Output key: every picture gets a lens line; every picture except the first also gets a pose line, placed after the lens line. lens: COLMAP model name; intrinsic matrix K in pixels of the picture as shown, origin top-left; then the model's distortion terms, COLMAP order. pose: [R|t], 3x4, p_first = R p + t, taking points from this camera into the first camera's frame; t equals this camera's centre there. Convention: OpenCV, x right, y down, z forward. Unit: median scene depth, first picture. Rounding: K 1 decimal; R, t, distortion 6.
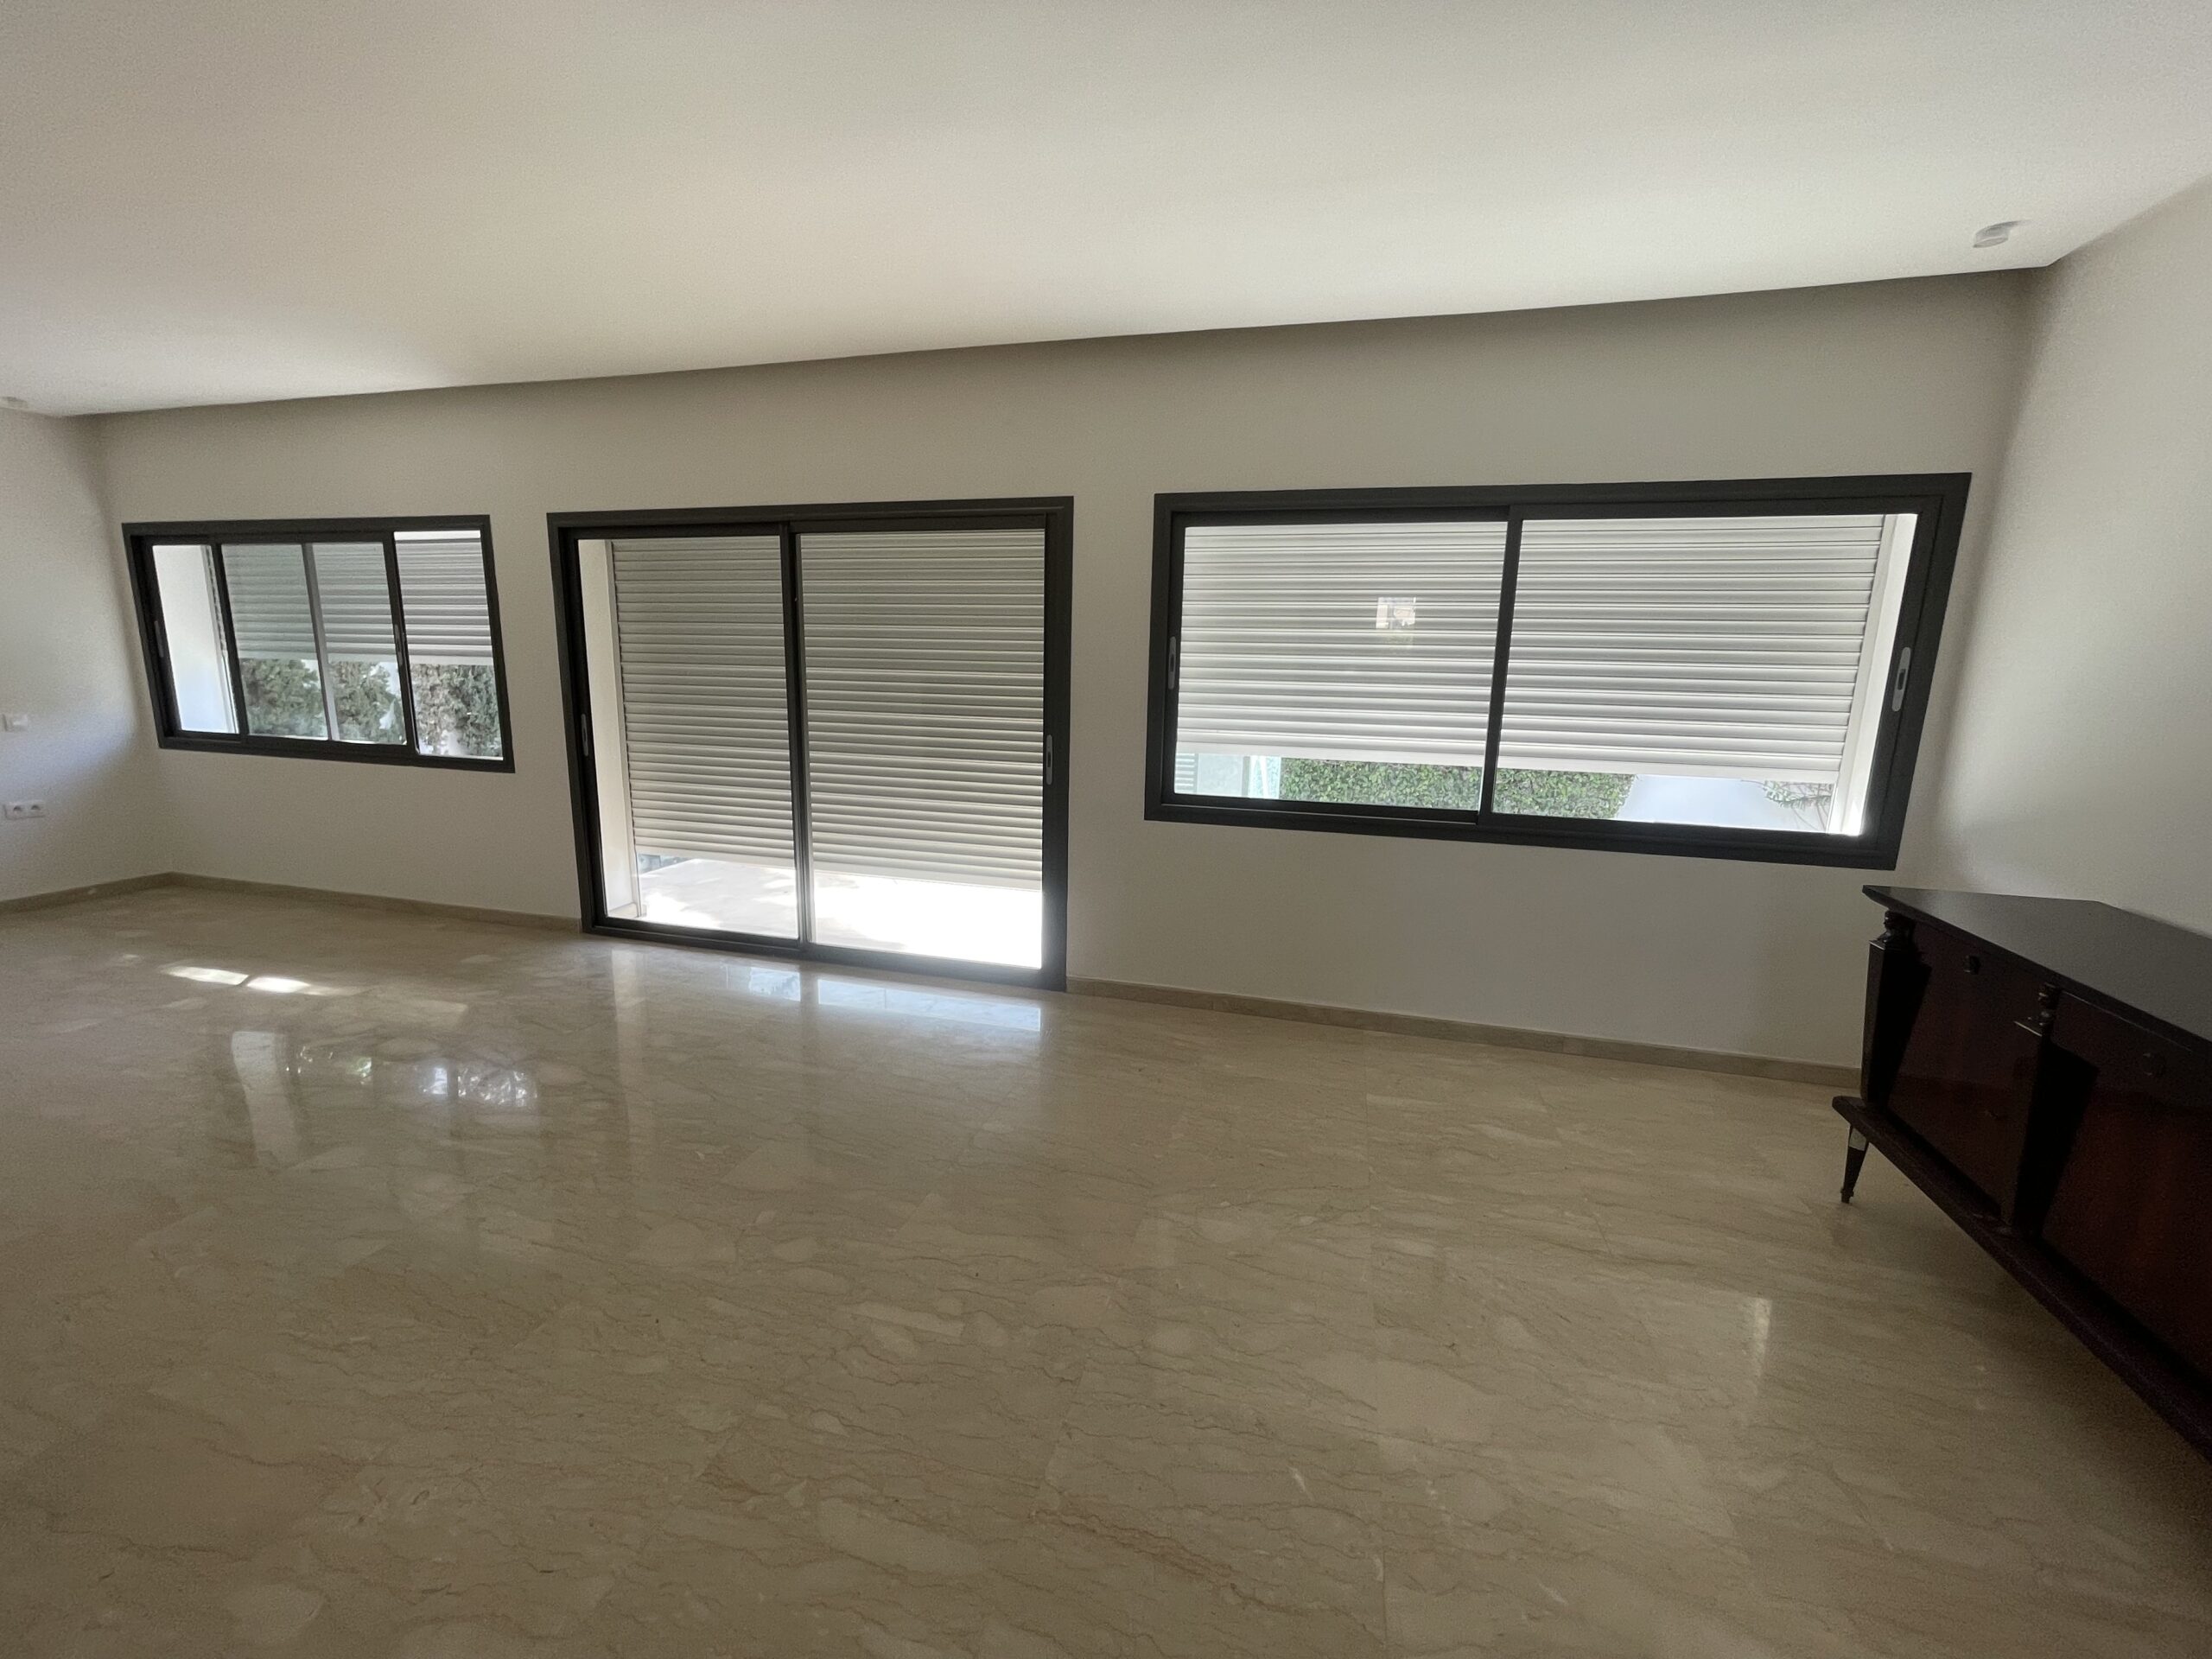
lens RADIAL K [[896.7, 0, 1104.1], [0, 896.7, 830.7], [0, 0, 1]] dist [-0.001966, 0.000514]
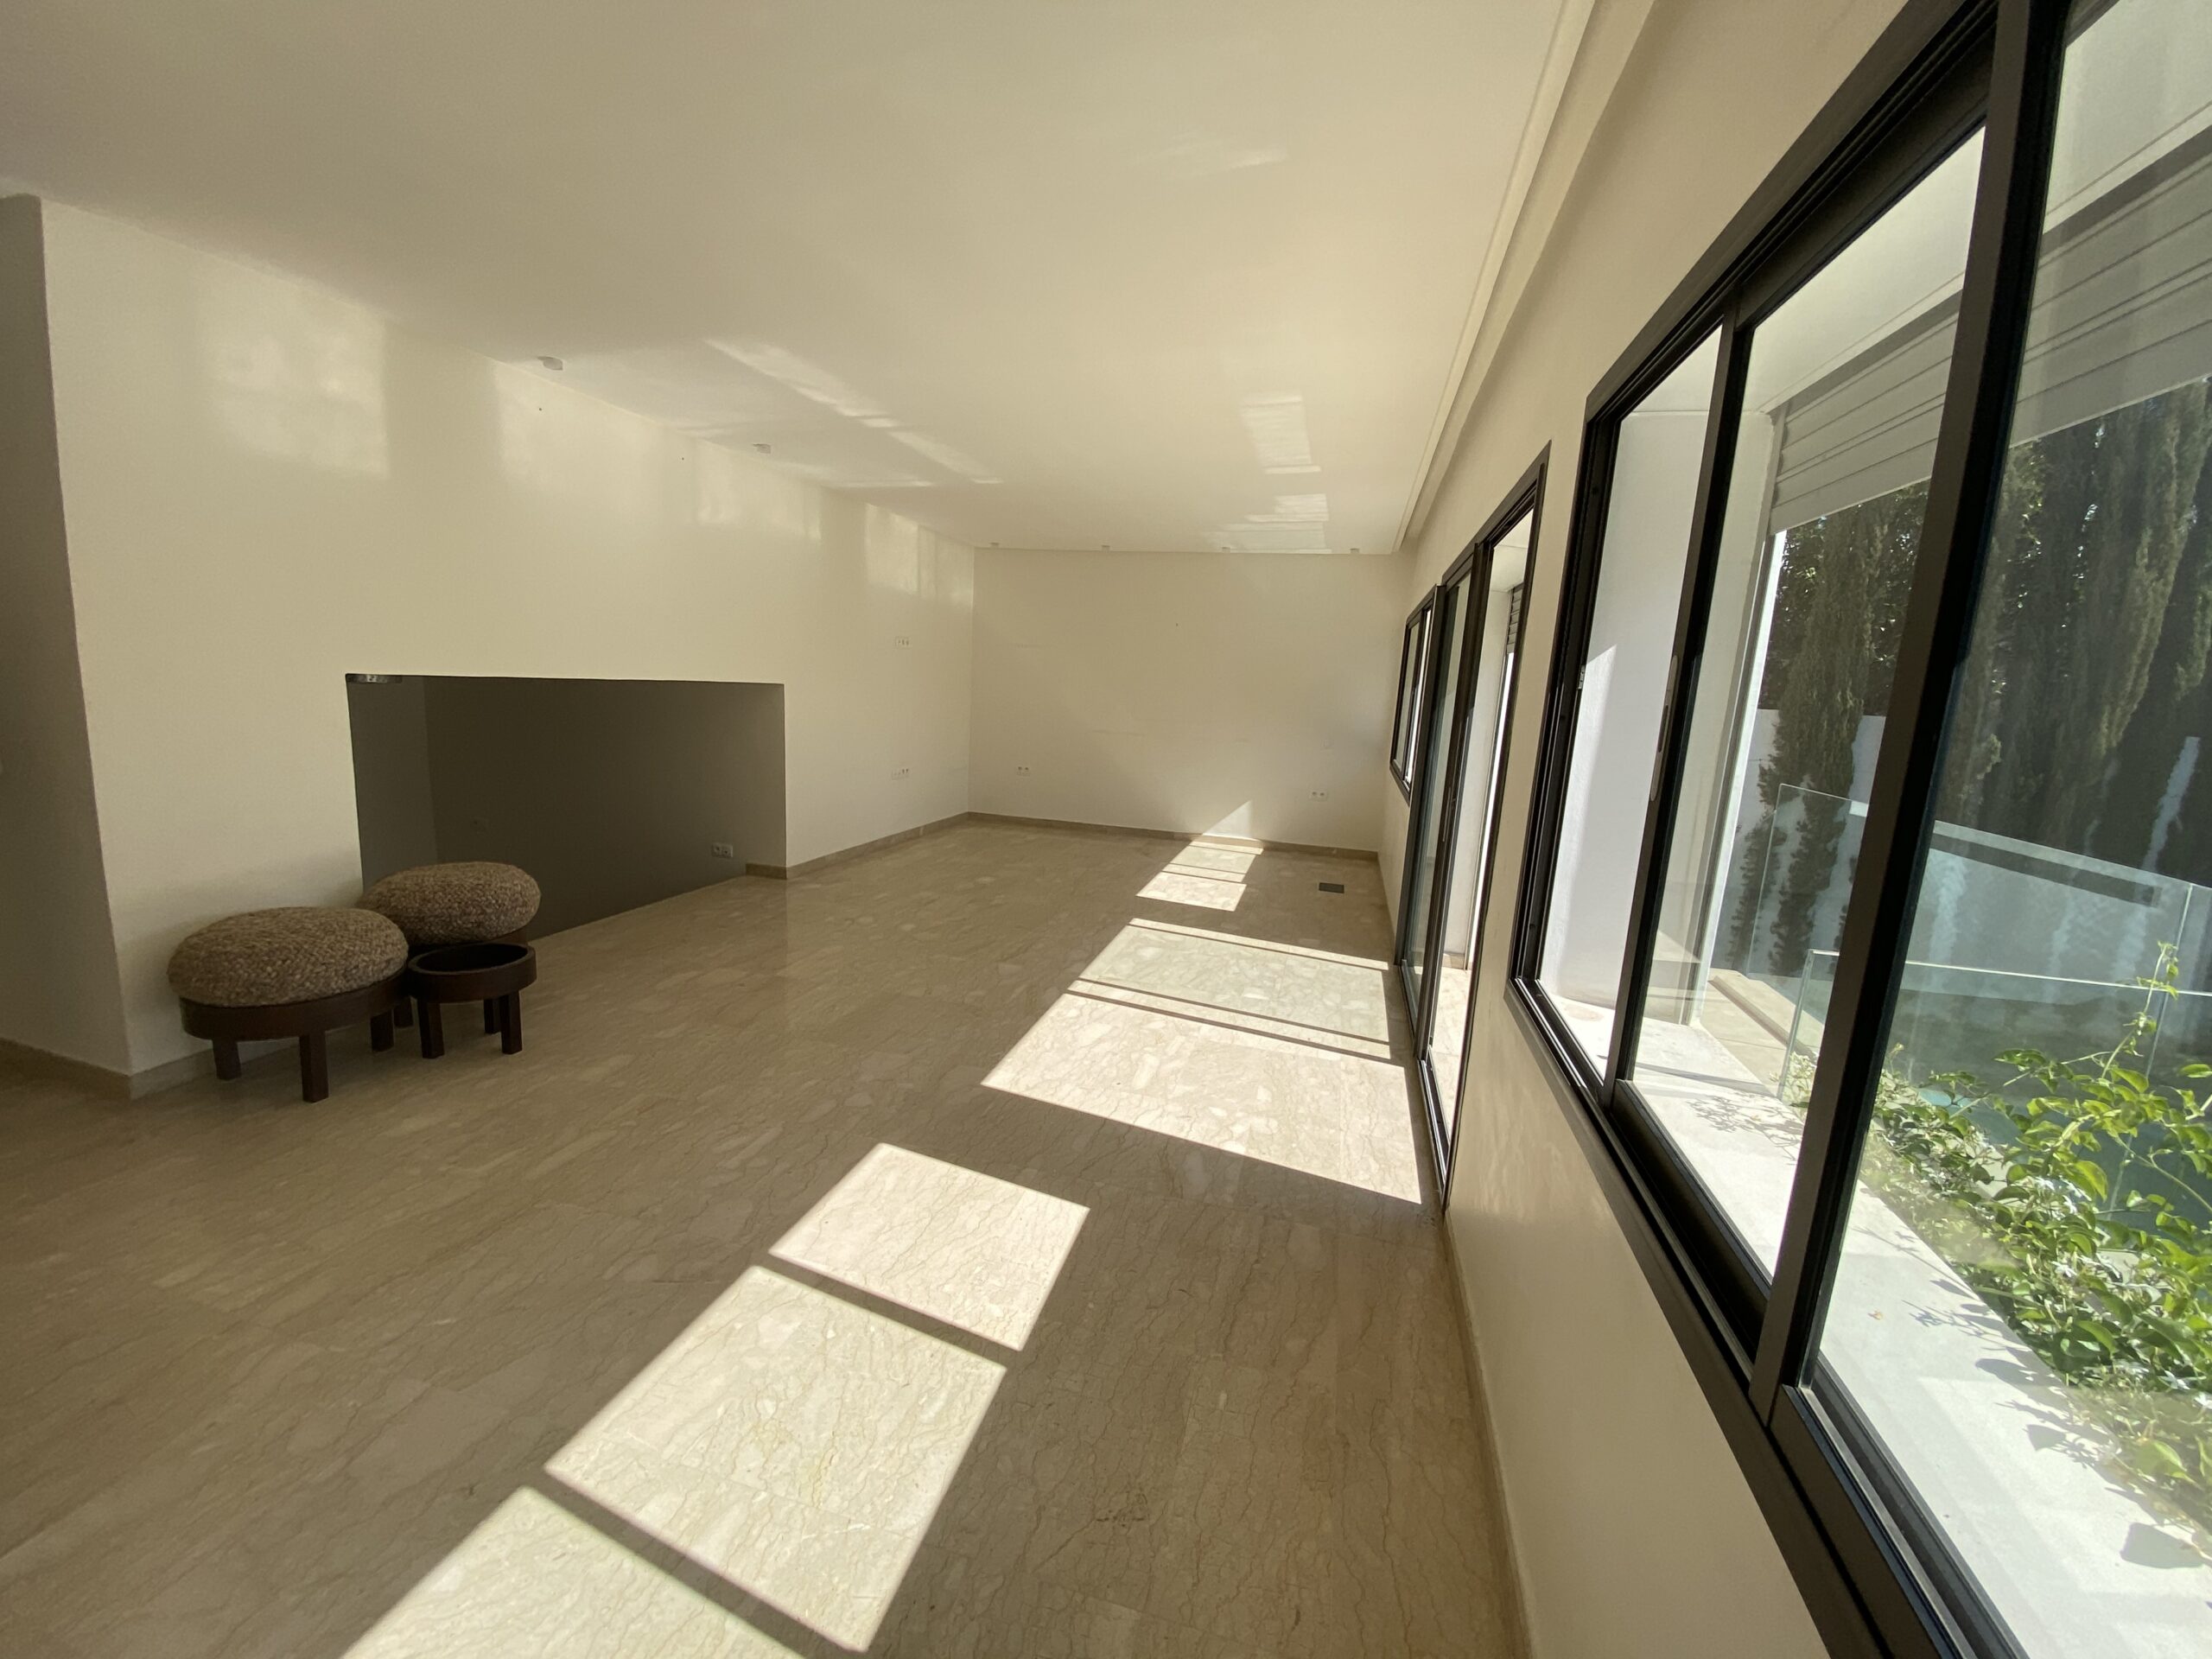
lens RADIAL K [[891.0, 0, 1112.3], [0, 891.0, 825.4], [0, 0, 1]] dist [-0.003380, -0.004472]
pose [[0.008917, 0.143092, -0.989669, 0.590832], [-0.238234, 0.961514, 0.136875, -0.136560], [0.971167, 0.234552, 0.042664, 0.748966]]
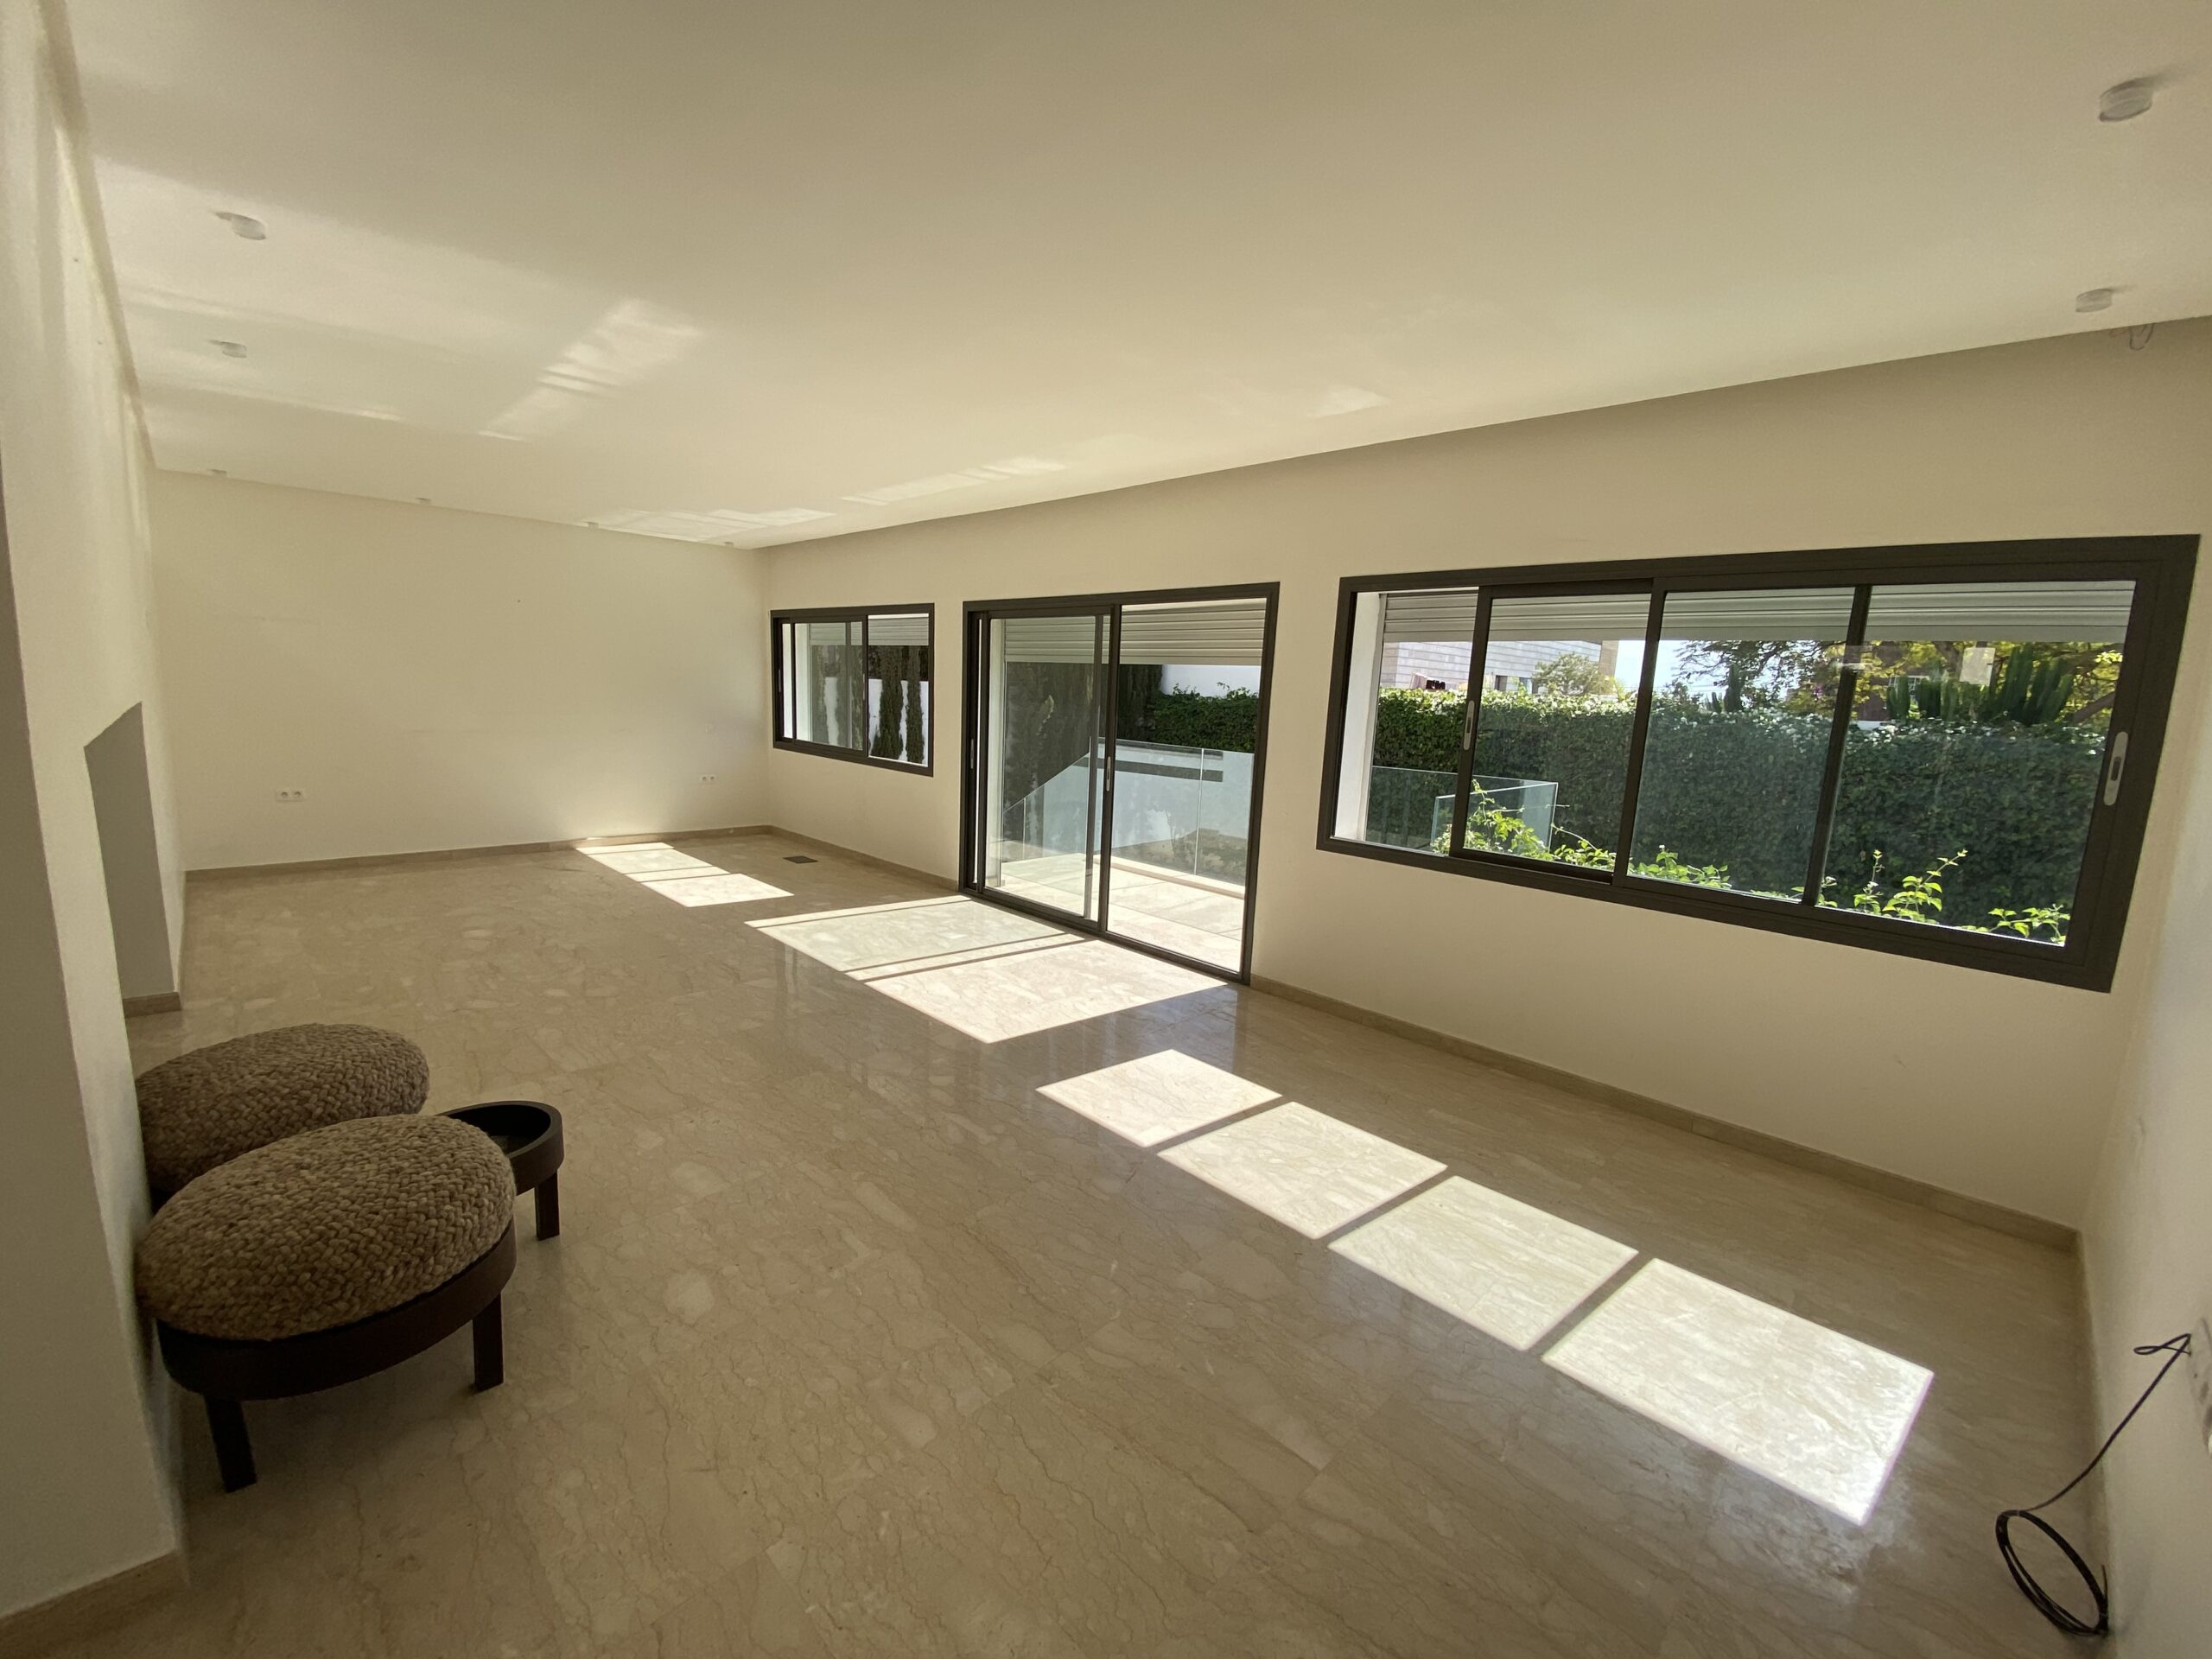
lens RADIAL K [[891.0, 0, 1120.1], [0, 891.0, 827.4], [0, 0, 1]] dist [-0.003380, -0.004472]
pose [[0.876318, 0.093733, -0.472526, 0.382898], [-0.116489, 0.993009, -0.019054, 0.011709], [0.467437, 0.071741, 0.881111, -0.157329]]
